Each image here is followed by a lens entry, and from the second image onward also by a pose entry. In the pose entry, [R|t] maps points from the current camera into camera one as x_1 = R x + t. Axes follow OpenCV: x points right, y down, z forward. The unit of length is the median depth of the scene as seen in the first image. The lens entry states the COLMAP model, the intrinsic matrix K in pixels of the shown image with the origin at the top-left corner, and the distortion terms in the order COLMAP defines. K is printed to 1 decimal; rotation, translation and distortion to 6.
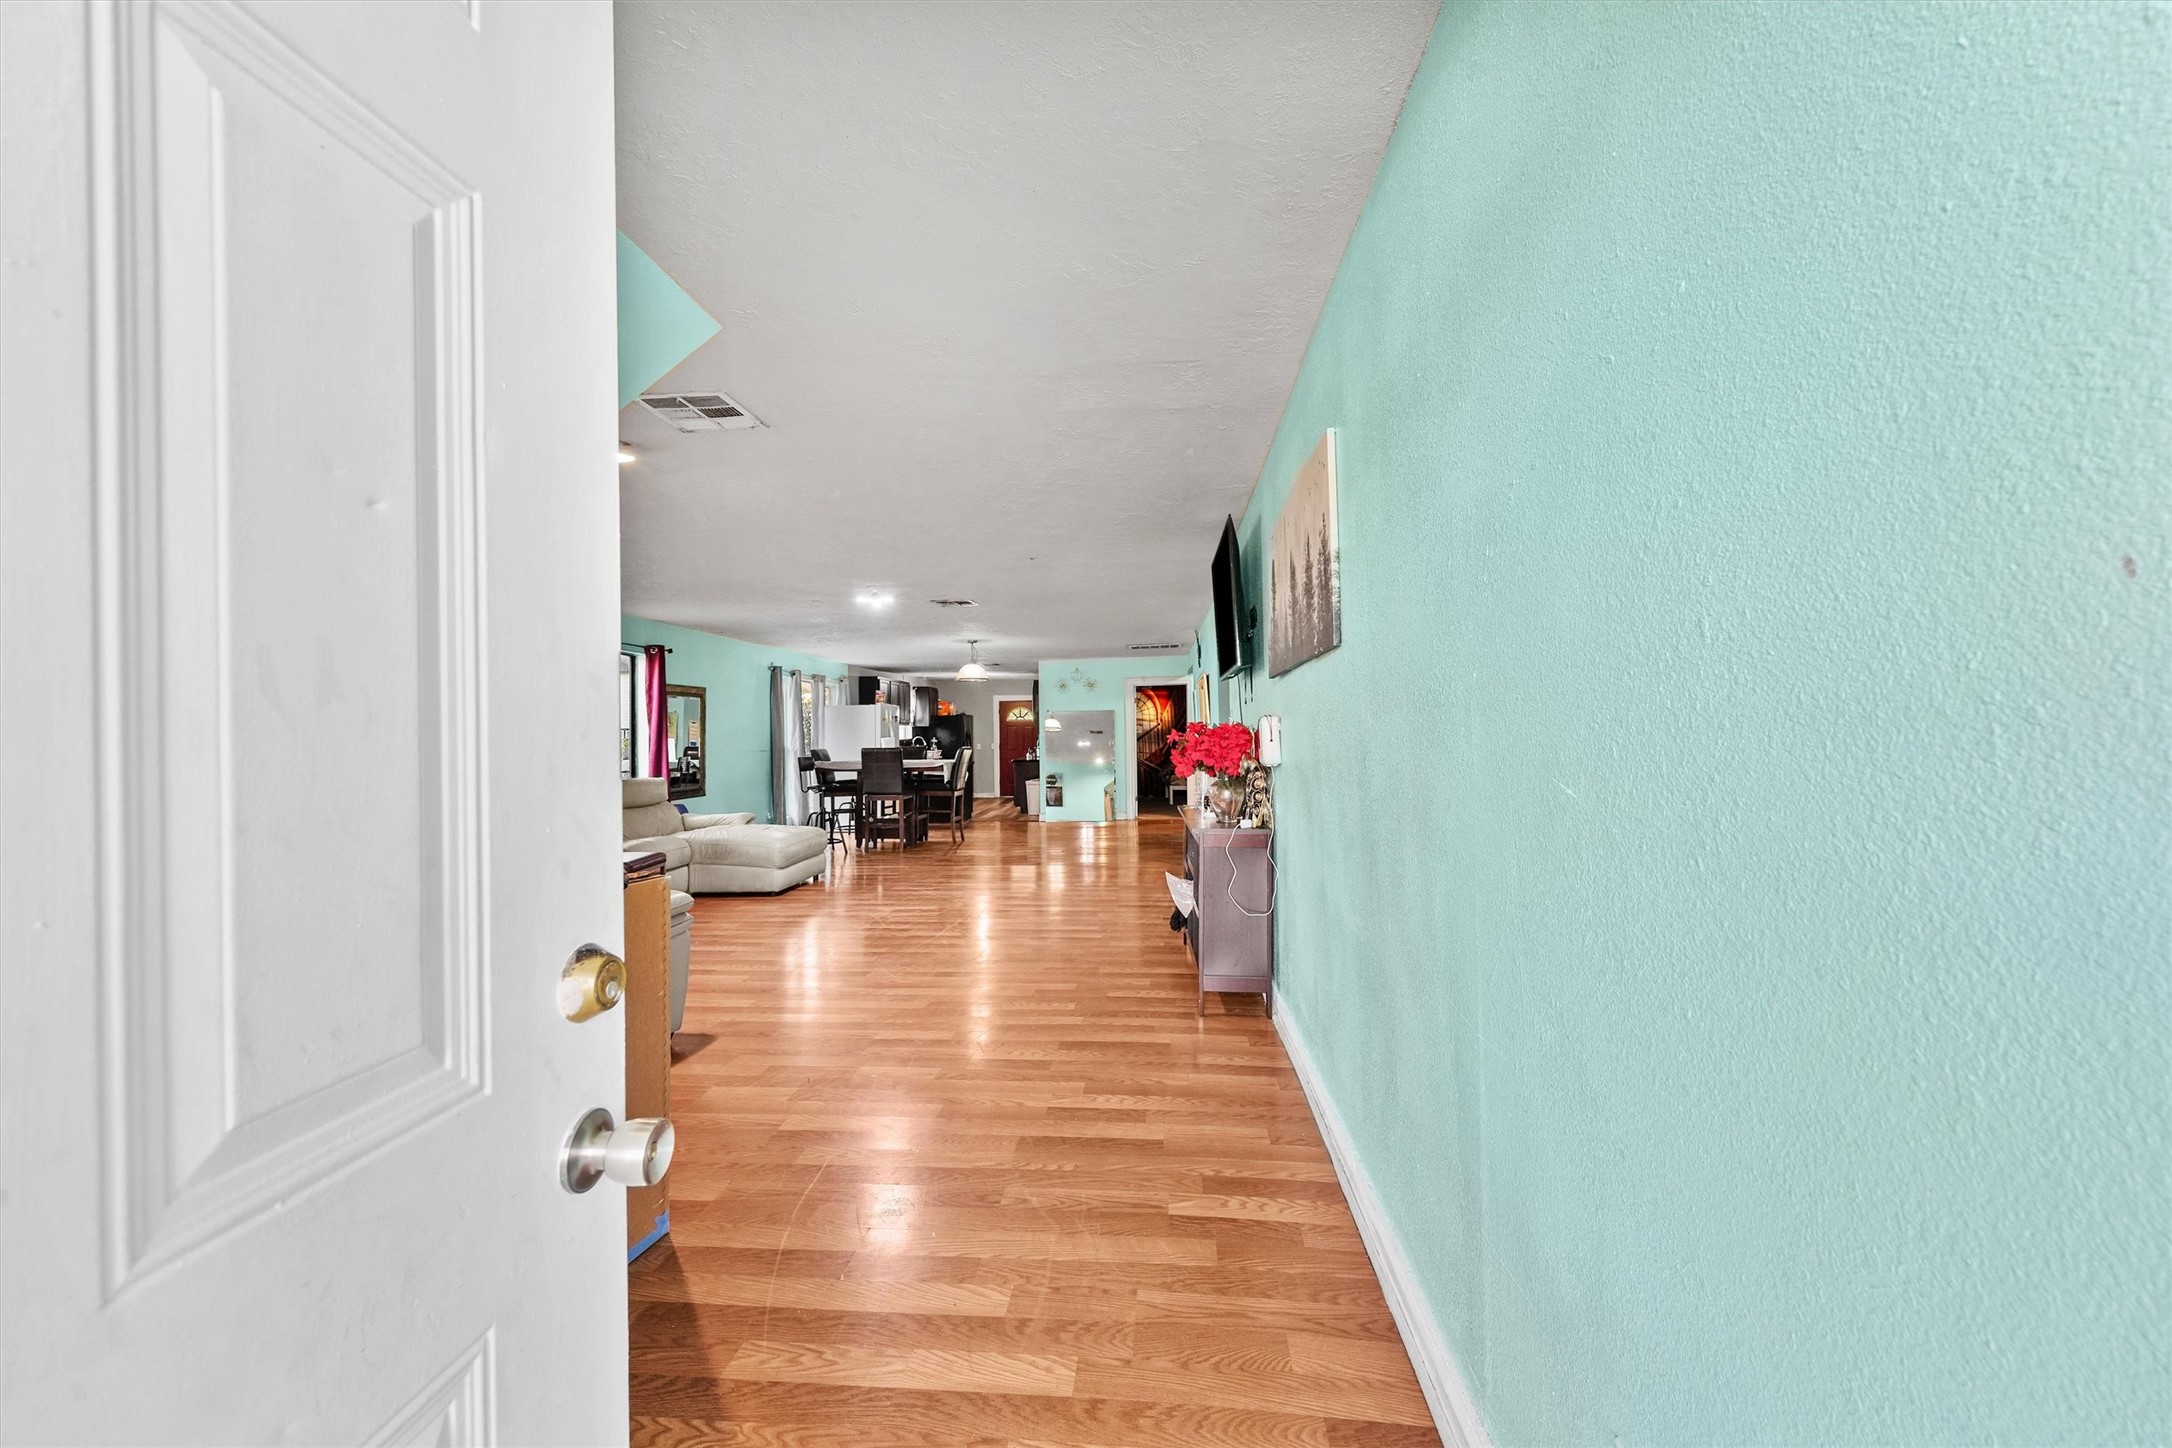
lens RADIAL K [[856.3, 0, 1083.4], [0, 856.3, 733.5], [0, 0, 1]] dist [0.007295, -0.000177]
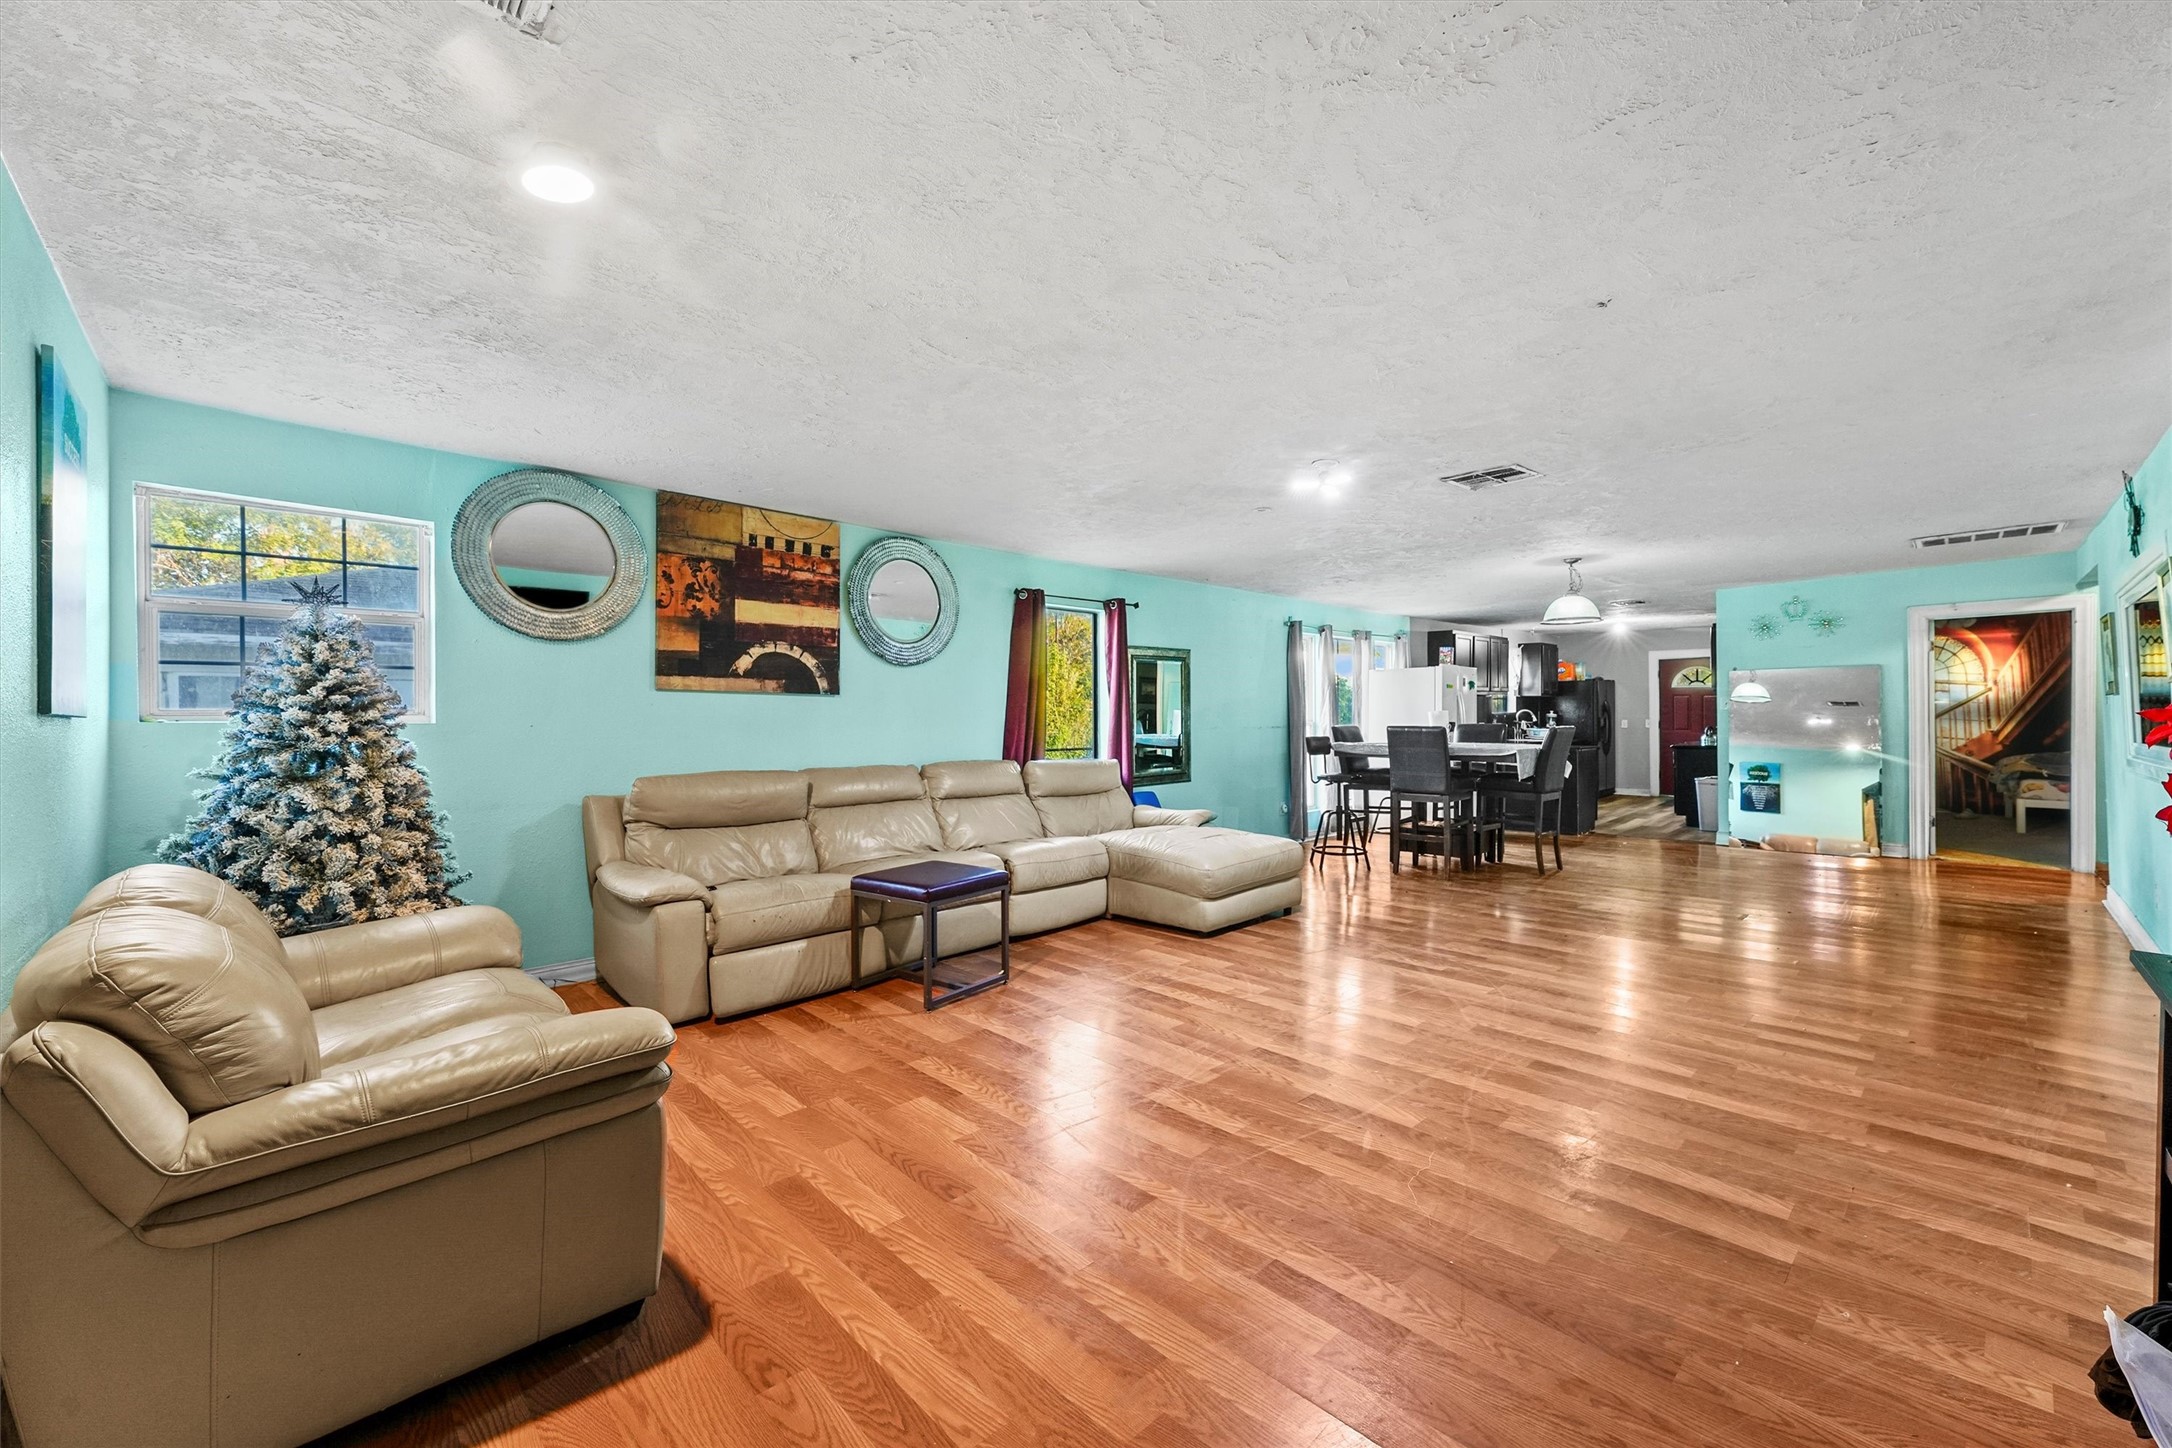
lens RADIAL K [[856.3, 0, 1087.4], [0, 856.3, 716.5], [0, 0, 1]] dist [0.007295, -0.000177]
pose [[0.755821, 0.008183, -0.654727, 0.012793], [-0.000061, 0.999923, 0.012428, 0.000258], [0.654778, -0.009353, 0.755763, 0.215311]]
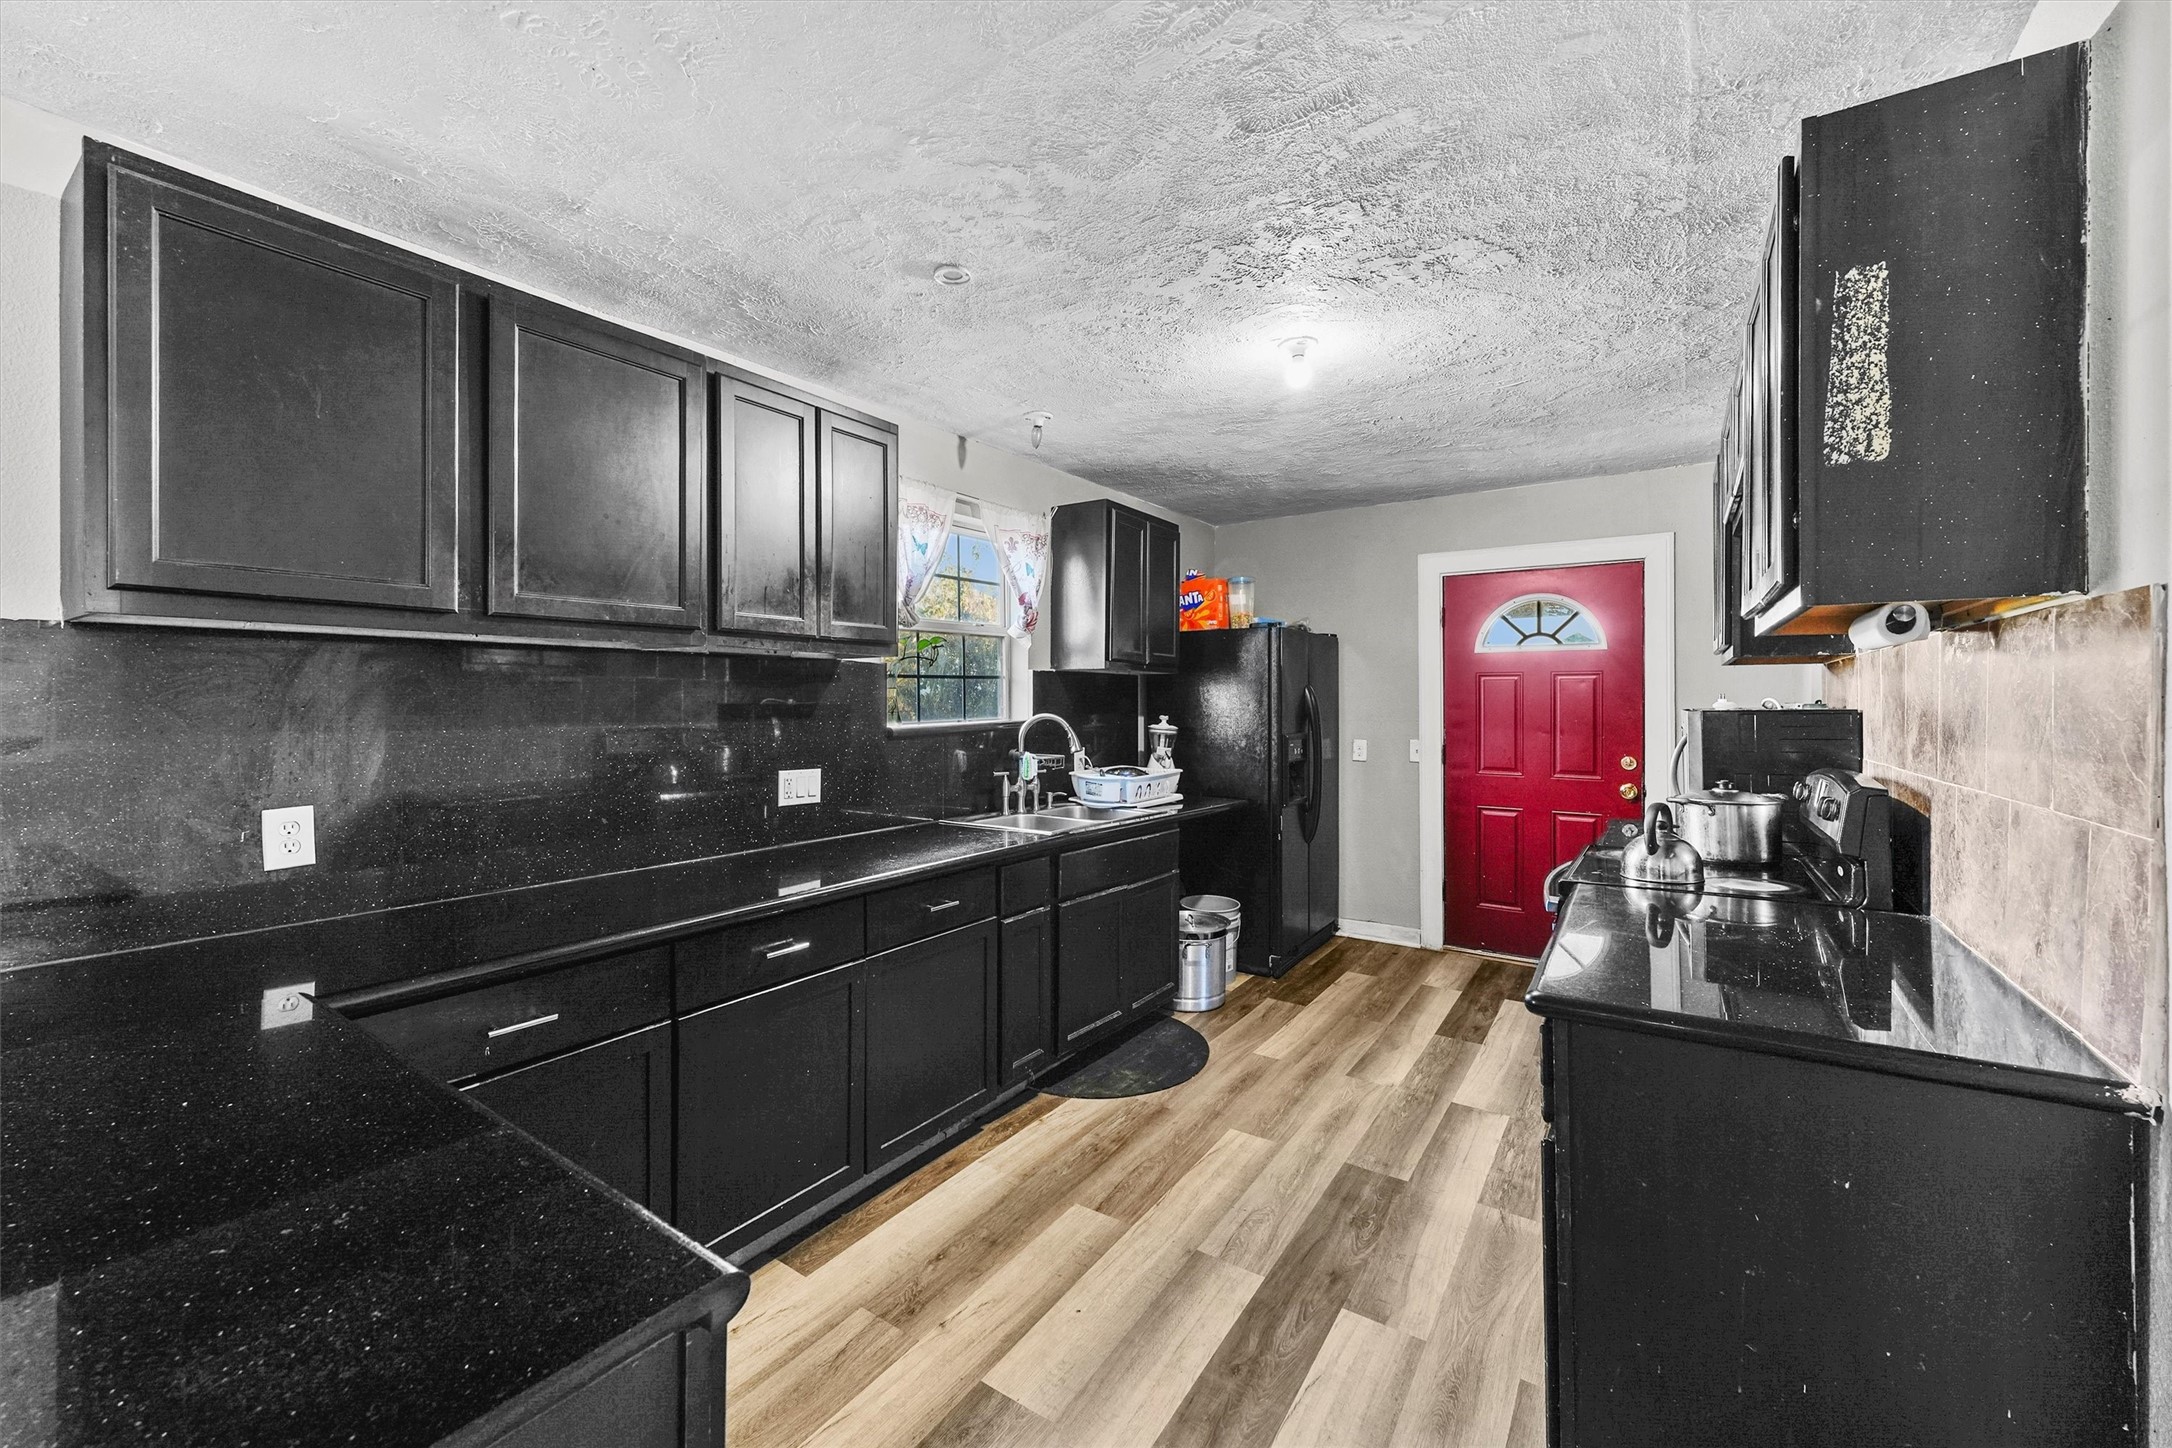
lens RADIAL K [[856.3, 0, 1093.9], [0, 856.3, 702.5], [0, 0, 1]] dist [0.007295, -0.000177]
pose [[0.873675, 0.010208, -0.486402, -0.086677], [-0.005419, 0.999922, 0.011252, -0.002705], [0.486479, -0.007195, 0.873663, 0.979948]]
